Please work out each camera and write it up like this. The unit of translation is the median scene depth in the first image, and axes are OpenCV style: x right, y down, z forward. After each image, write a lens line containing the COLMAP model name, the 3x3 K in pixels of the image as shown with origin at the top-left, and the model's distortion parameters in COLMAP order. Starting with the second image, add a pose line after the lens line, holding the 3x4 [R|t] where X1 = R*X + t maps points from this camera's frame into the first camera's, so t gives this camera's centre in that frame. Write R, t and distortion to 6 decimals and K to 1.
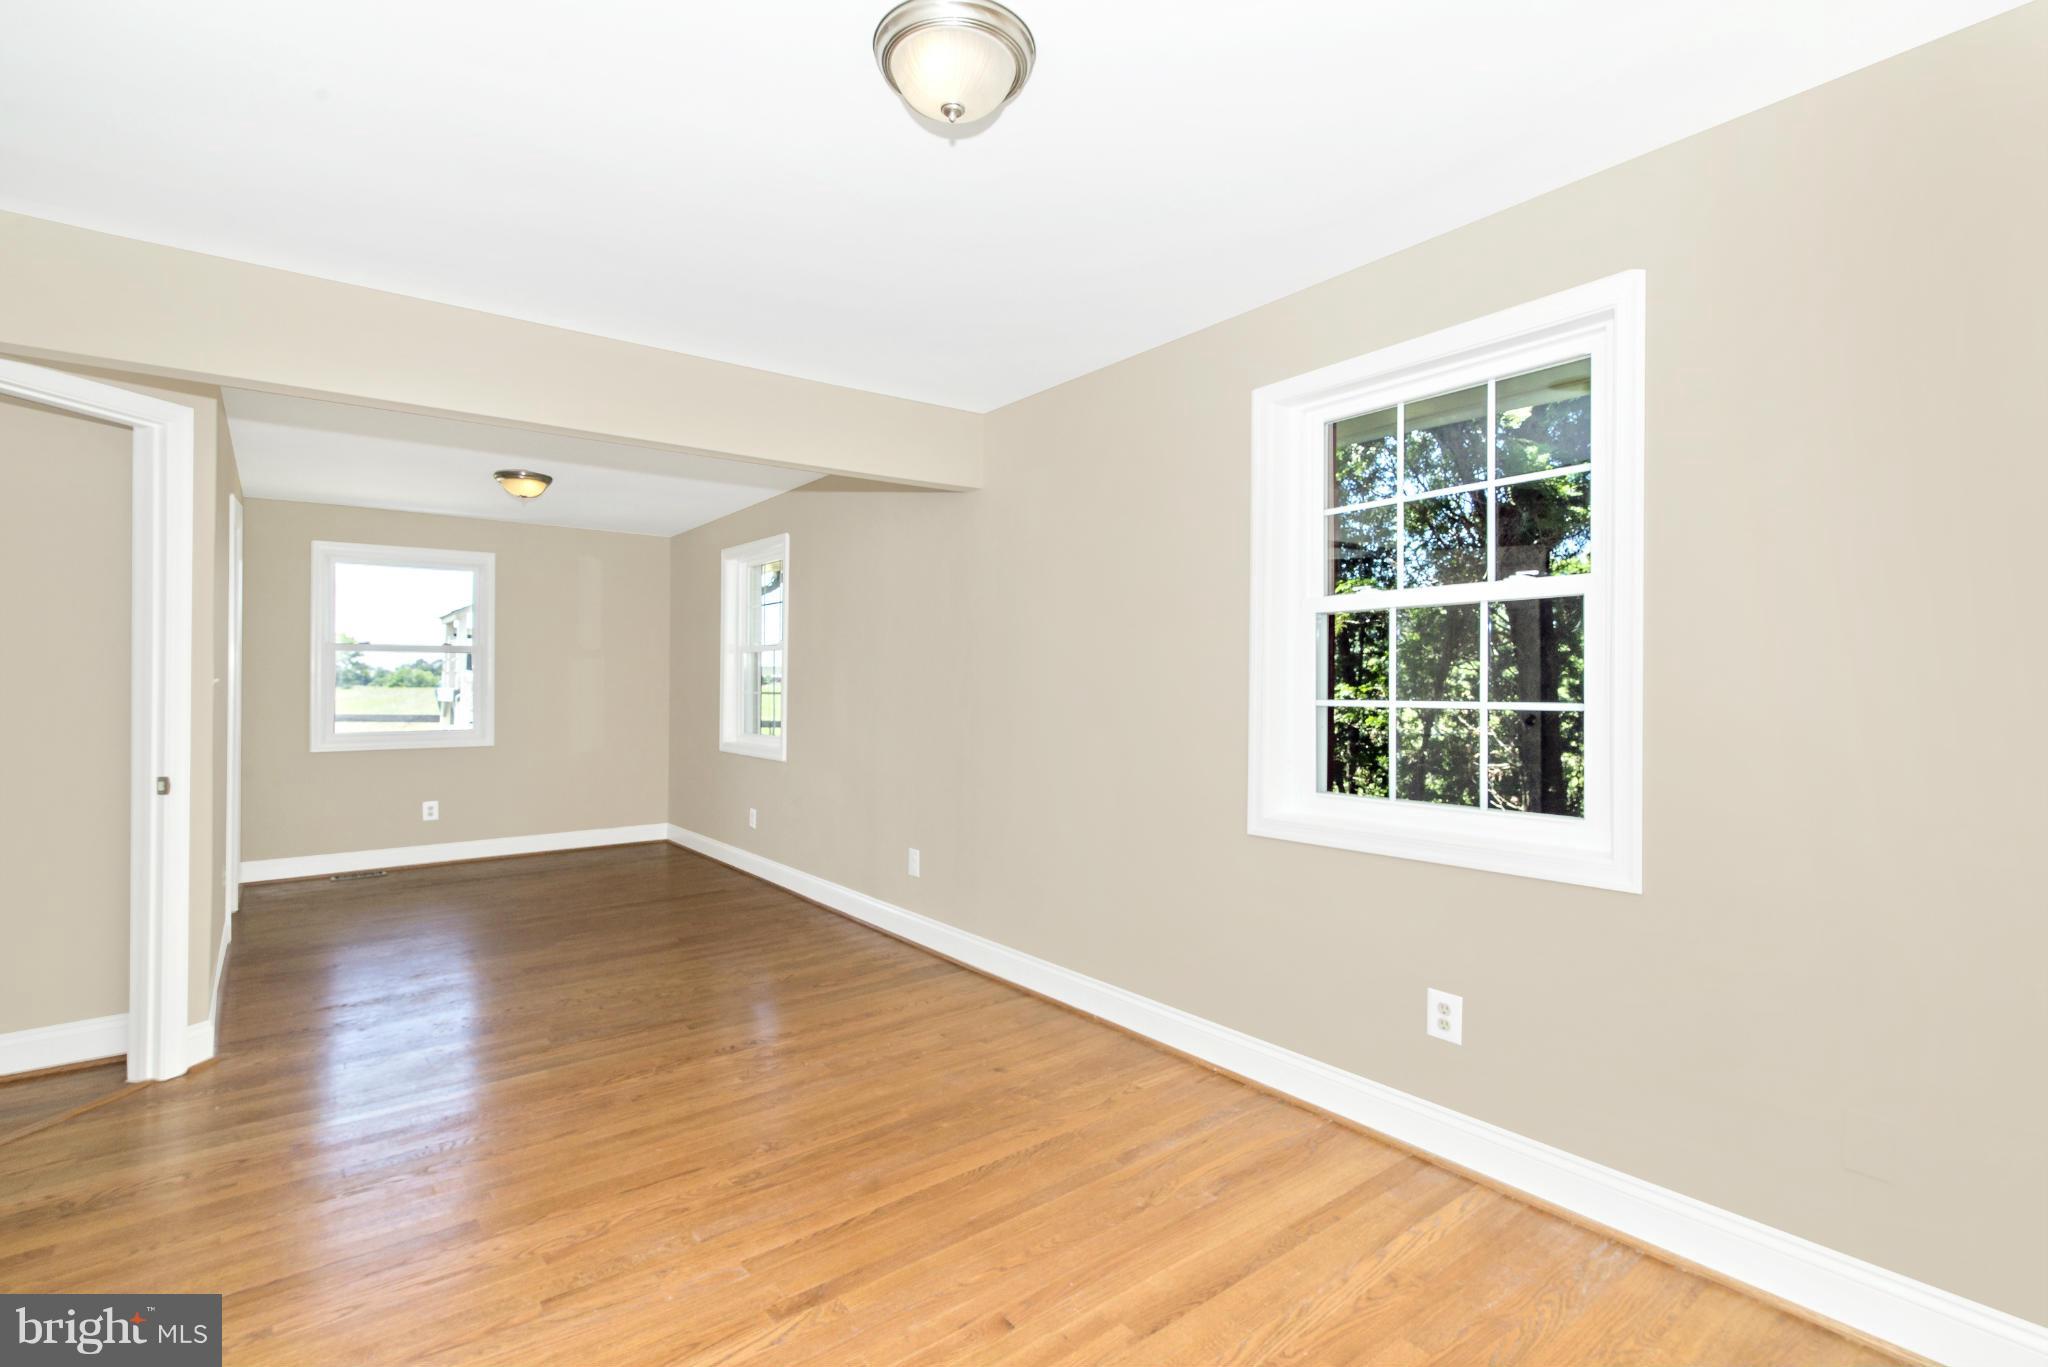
lens RADIAL K [[925.8, 0, 1015.3], [0, 925.8, 688.1], [0, 0, 1]] dist [-0.000110, 0.000479]
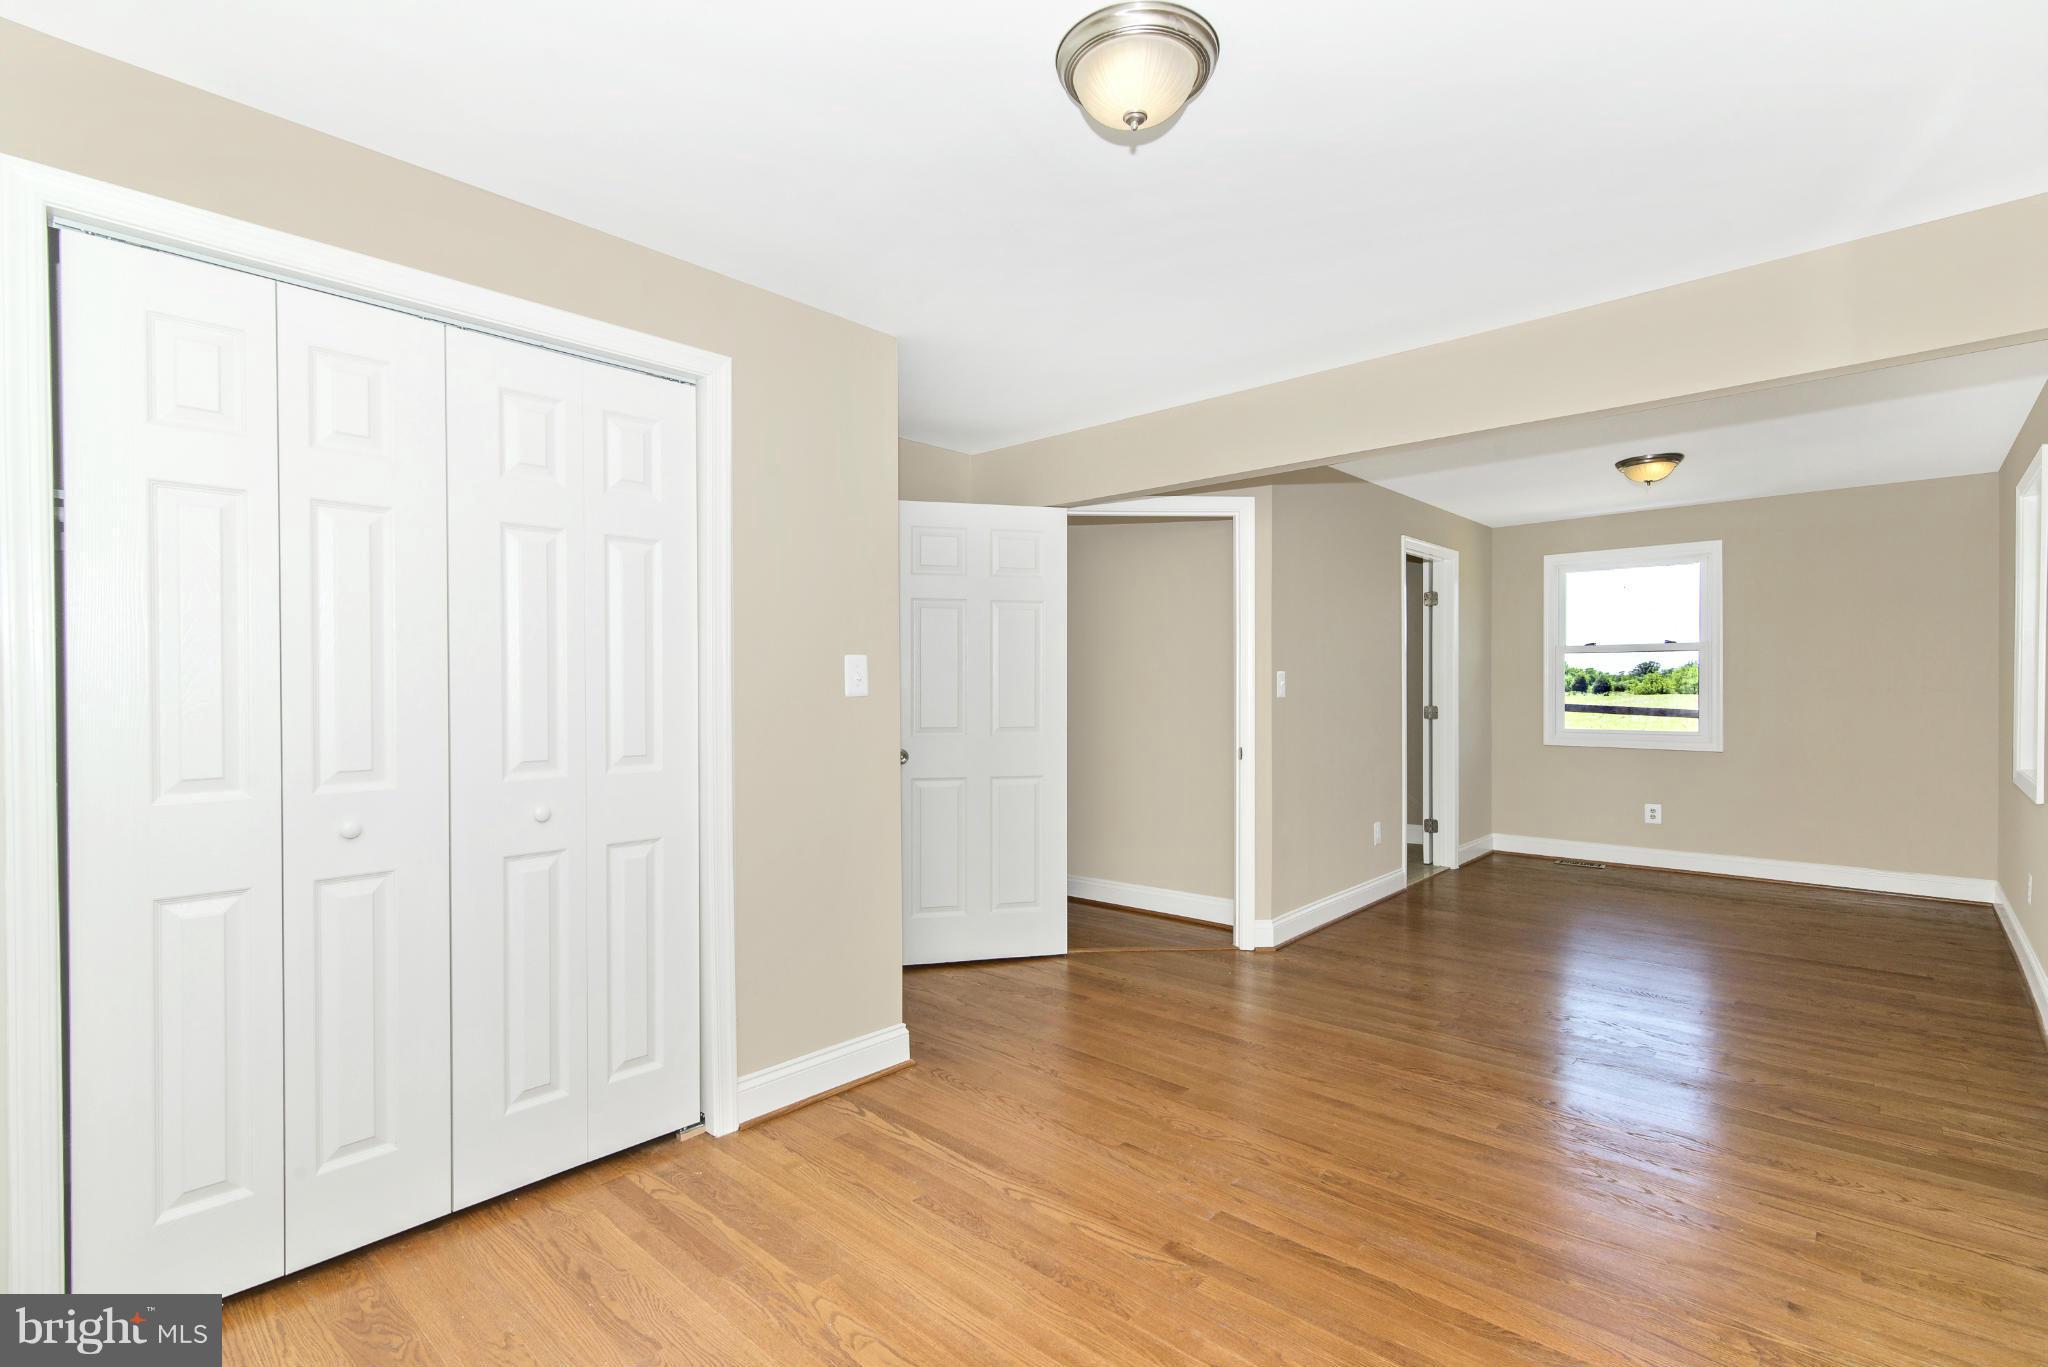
lens RADIAL K [[925.8, 0, 1015.3], [0, 925.8, 688.1], [0, 0, 1]] dist [-0.000110, 0.000479]
pose [[0.174182, 0.001286, -0.984713, 0.484500], [0.000167, 0.999999, 0.001335, -0.002514], [0.984714, -0.000397, 0.174181, 0.369221]]
